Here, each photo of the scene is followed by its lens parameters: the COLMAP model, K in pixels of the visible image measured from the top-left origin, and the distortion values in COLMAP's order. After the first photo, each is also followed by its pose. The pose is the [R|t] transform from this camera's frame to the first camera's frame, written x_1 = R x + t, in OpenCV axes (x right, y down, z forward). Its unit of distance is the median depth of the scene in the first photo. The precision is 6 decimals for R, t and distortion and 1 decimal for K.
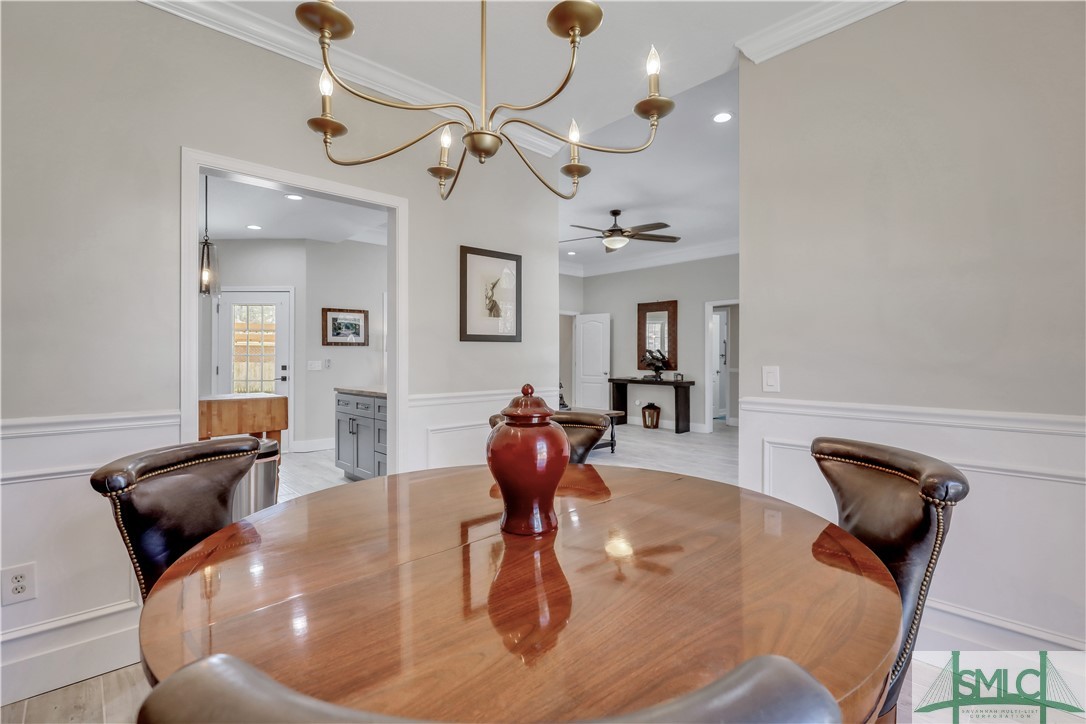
lens RADIAL K [[496.7, 0, 537.5], [0, 496.7, 350.4], [0, 0, 1]] dist [0.007247, 0.000952]
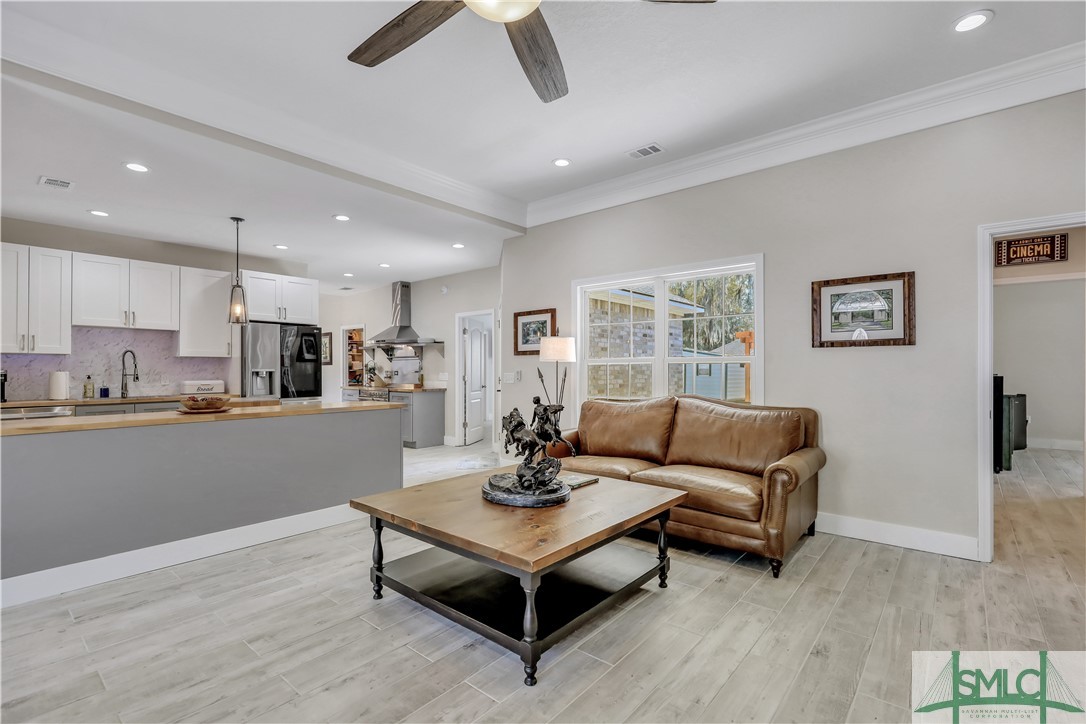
lens RADIAL K [[496.7, 0, 549.0], [0, 496.7, 363.9], [0, 0, 1]] dist [0.007247, 0.000952]
pose [[0.126346, -0.007979, -0.991954, 0.344447], [0.014978, 0.999869, -0.006135, 0.009011], [0.991873, -0.014082, 0.126448, 0.728589]]
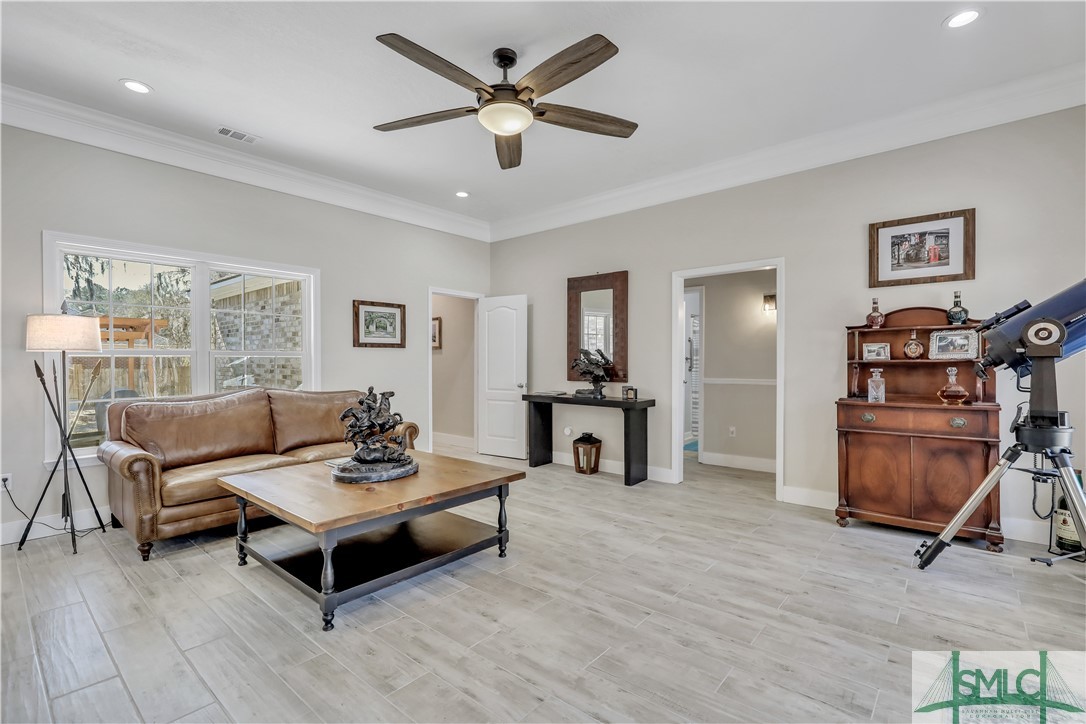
lens RADIAL K [[496.7, 0, 541.1], [0, 496.7, 363.8], [0, 0, 1]] dist [0.007247, 0.000952]
pose [[0.993802, -0.003232, 0.111119, 0.099927], [0.001244, 0.999838, 0.017954, 0.005550], [-0.111159, -0.017704, 0.993645, 0.378010]]
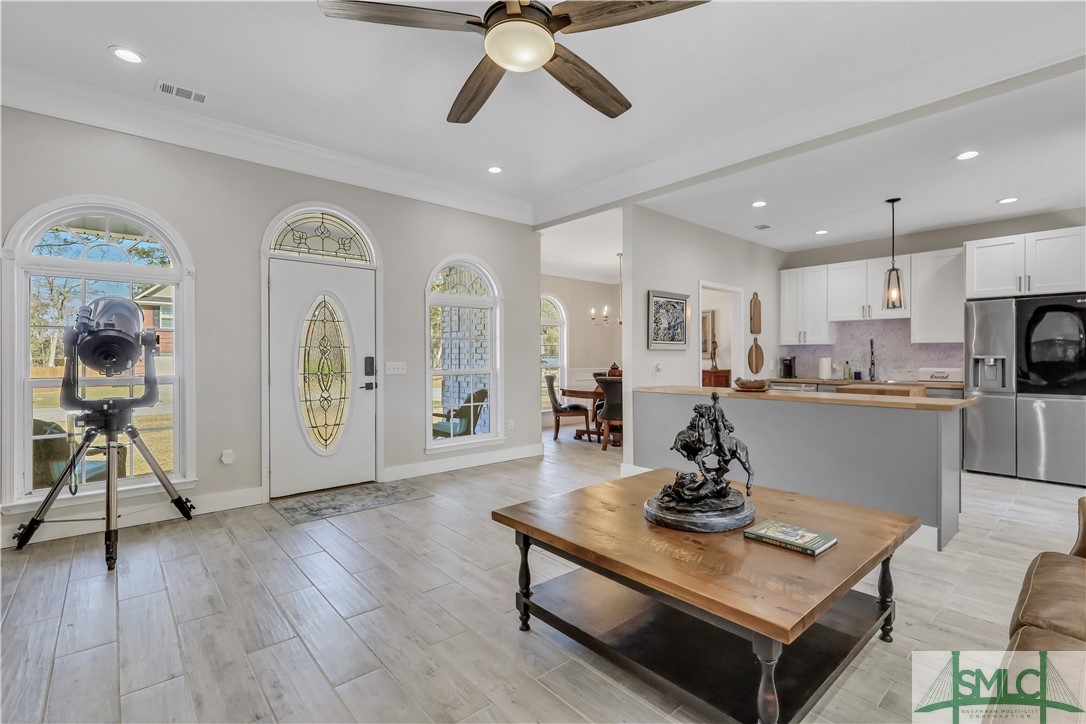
lens RADIAL K [[496.7, 0, 547.9], [0, 496.7, 362.6], [0, 0, 1]] dist [0.007247, 0.000952]
pose [[-0.999378, 0.002071, 0.035210, 0.095683], [0.001971, 0.999994, -0.002871, 0.014527], [-0.035216, -0.002800, -0.999376, 1.013748]]
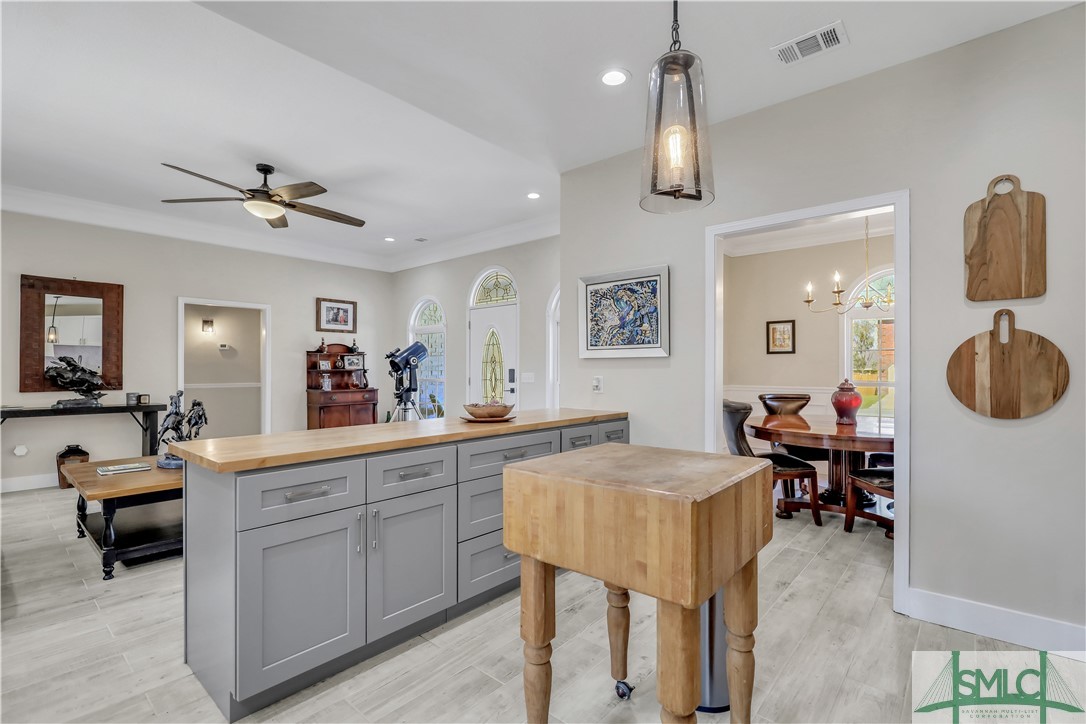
lens RADIAL K [[496.7, 0, 543.4], [0, 496.7, 371.3], [0, 0, 1]] dist [0.007247, 0.000952]
pose [[-0.091547, -0.003052, 0.995796, -0.438983], [-0.011583, 0.999931, 0.002000, 0.007626], [-0.995733, -0.011351, -0.091576, 0.486657]]
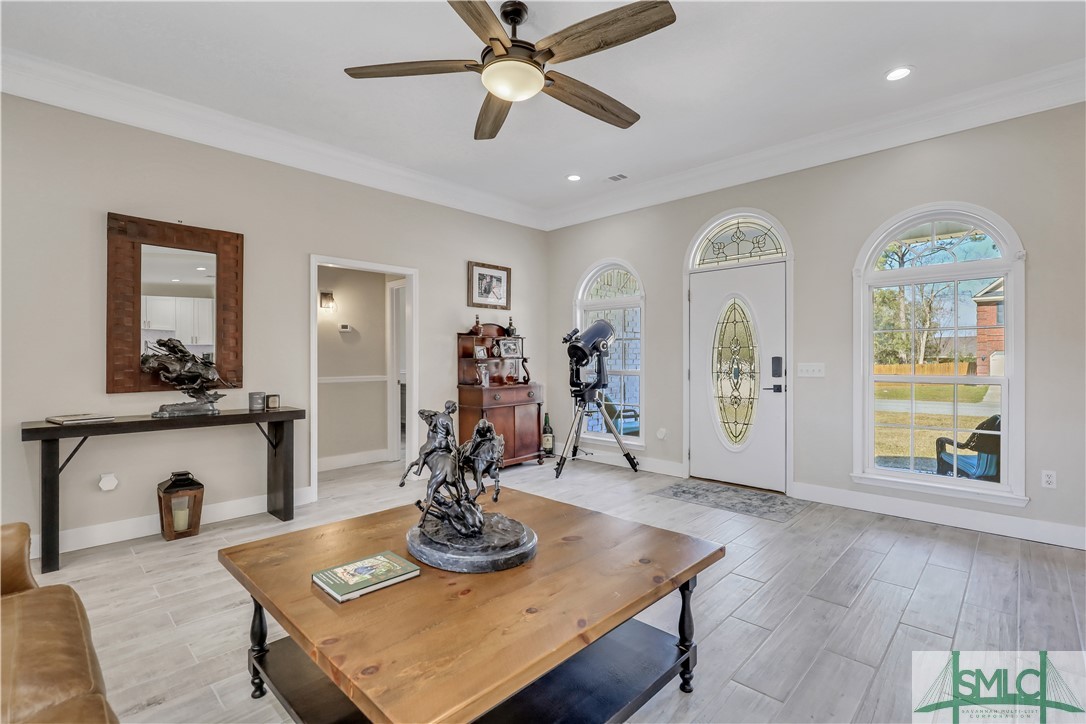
lens RADIAL K [[496.7, 0, 536.9], [0, 496.7, 361.3], [0, 0, 1]] dist [0.007247, 0.000952]
pose [[-0.041430, -0.005757, 0.999125, -0.189455], [-0.010199, 0.999934, 0.005339, 0.010712], [-0.999089, -0.009968, -0.041486, 0.734981]]
